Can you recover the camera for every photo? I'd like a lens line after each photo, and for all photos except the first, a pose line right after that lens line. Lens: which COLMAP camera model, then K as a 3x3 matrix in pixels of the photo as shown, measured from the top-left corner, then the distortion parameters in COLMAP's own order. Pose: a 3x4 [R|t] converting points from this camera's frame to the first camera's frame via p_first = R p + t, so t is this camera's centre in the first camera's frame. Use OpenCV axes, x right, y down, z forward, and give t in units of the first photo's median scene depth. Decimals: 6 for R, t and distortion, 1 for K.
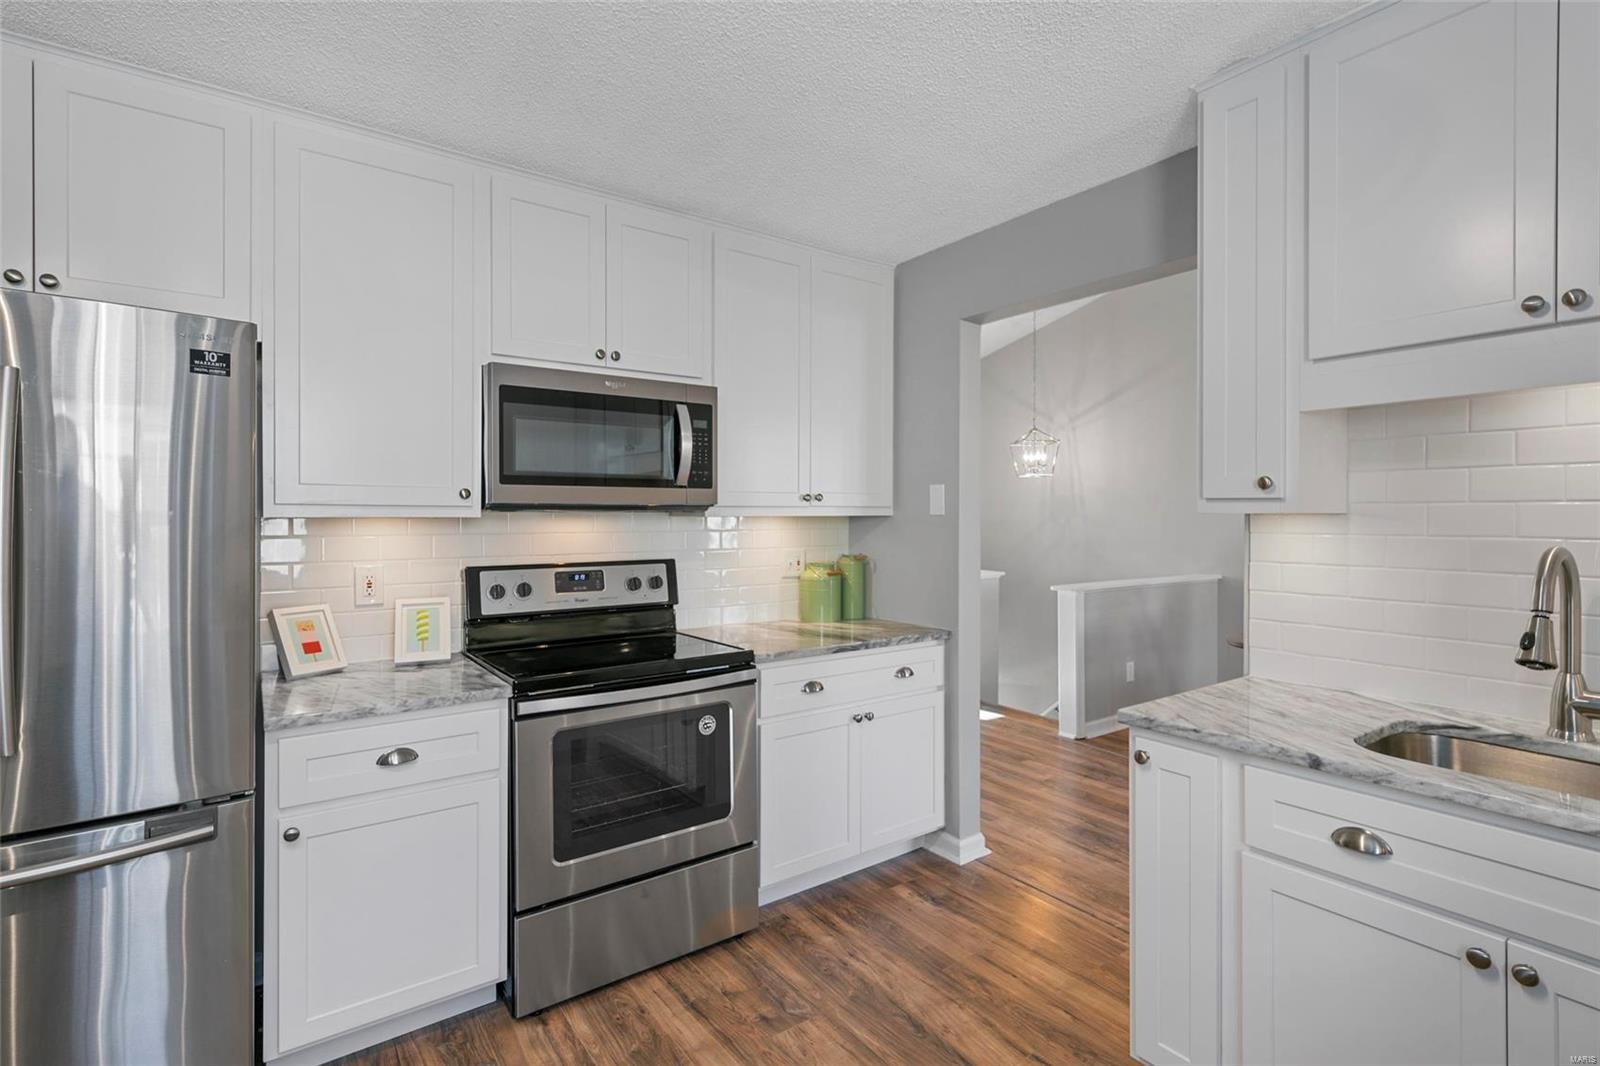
lens RADIAL K [[757.7, 0, 806.5], [0, 757.7, 516.3], [0, 0, 1]] dist [0.001602, 0.000163]
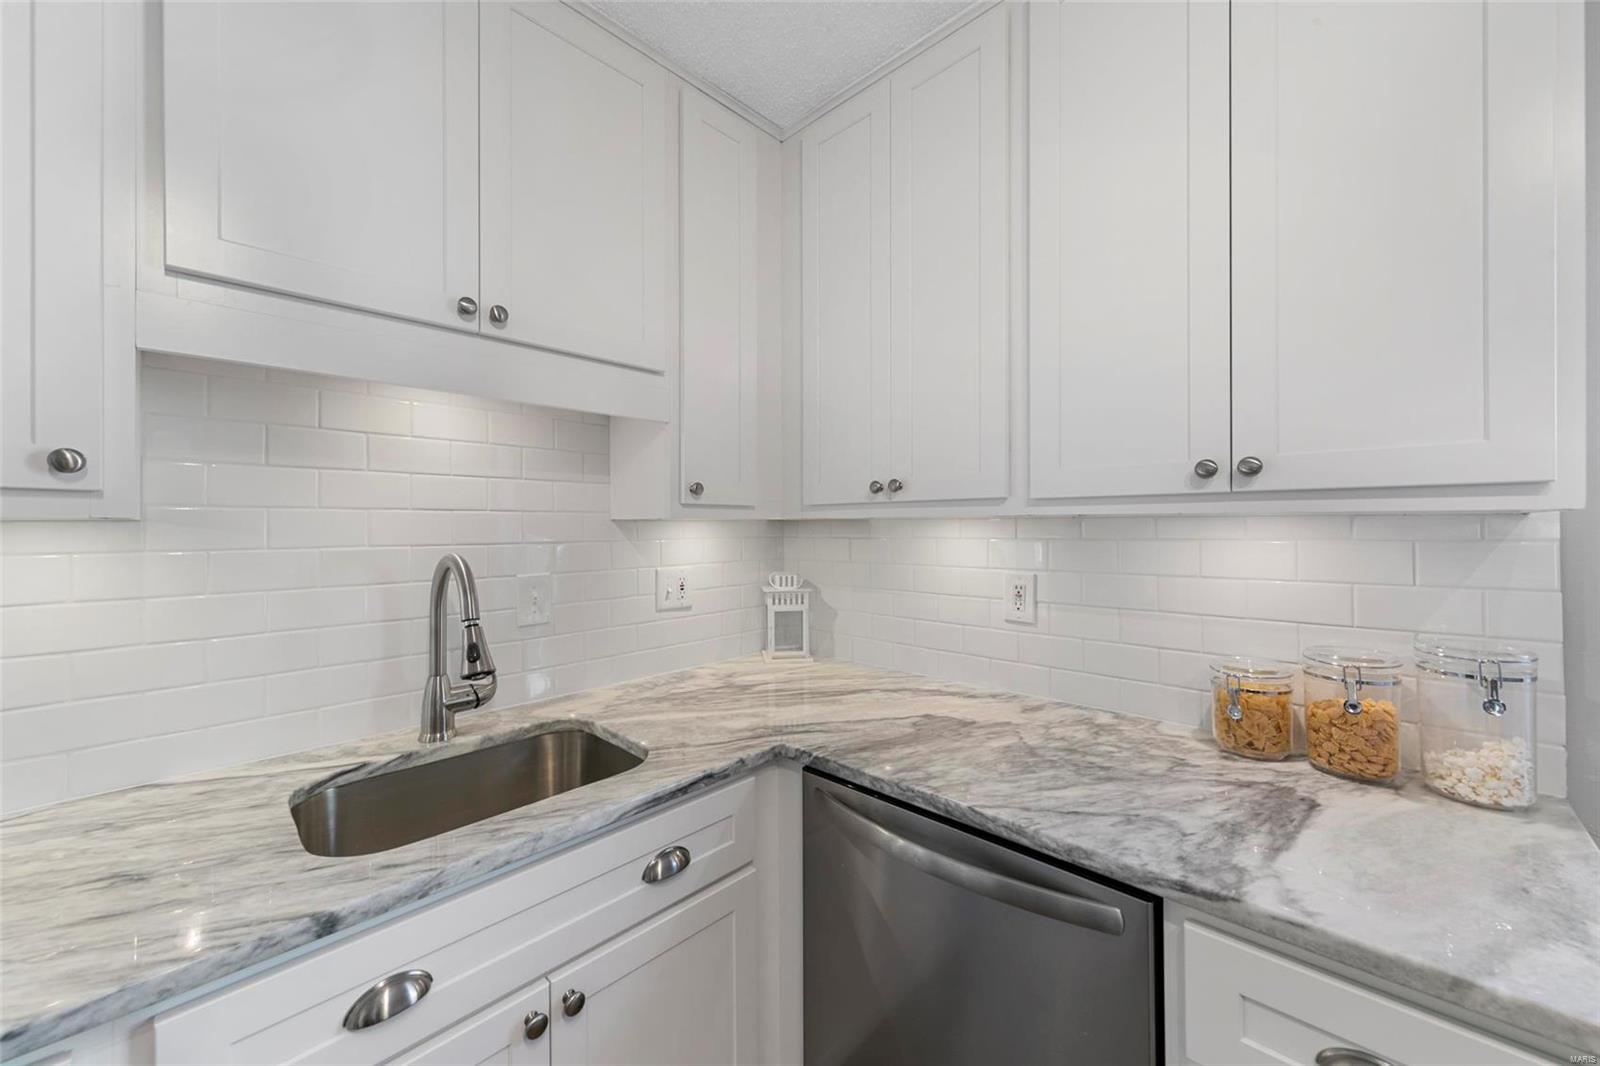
lens RADIAL K [[593.1, 0, 796.5], [0, 593.1, 525.4], [0, 0, 1]] dist [0.001769, 0.000170]
pose [[-0.165278, 0.001714, 0.986246, 0.083897], [0.002784, 0.999995, -0.001271, 0.002519], [-0.986243, 0.002535, -0.165282, 0.437184]]
